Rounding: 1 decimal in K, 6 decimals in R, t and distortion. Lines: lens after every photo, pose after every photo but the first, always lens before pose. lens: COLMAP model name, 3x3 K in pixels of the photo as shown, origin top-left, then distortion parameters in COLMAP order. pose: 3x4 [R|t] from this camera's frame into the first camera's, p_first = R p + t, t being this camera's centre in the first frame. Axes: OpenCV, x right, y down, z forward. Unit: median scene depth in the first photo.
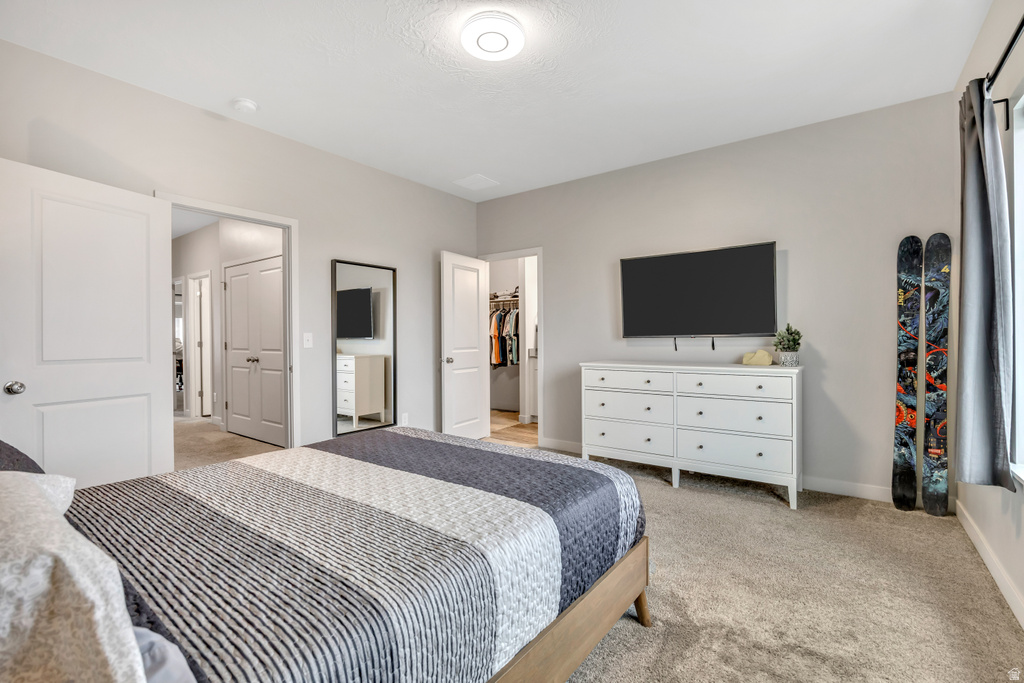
lens RADIAL K [[461.5, 0, 516.0], [0, 461.5, 336.8], [0, 0, 1]] dist [-0.003895, -0.000110]
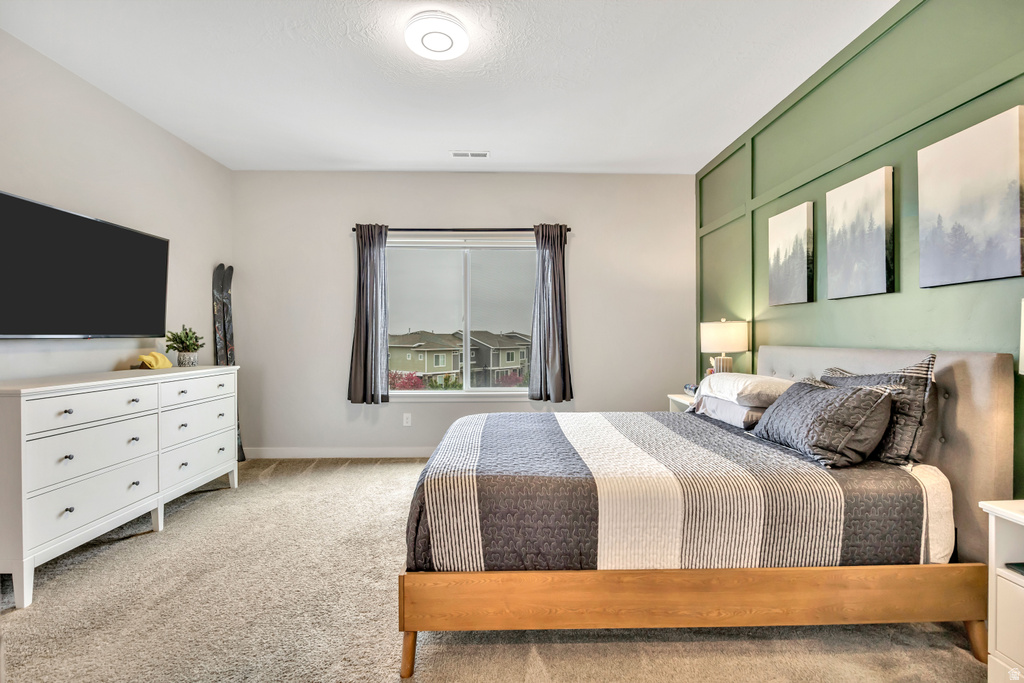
lens RADIAL K [[461.5, 0, 516.0], [0, 461.5, 336.8], [0, 0, 1]] dist [-0.003895, -0.000110]
pose [[-0.602447, 0.011320, 0.798079, -0.680396], [0.010841, 0.999923, -0.005999, 0.011188], [-0.798086, 0.005037, -0.602523, 1.048147]]
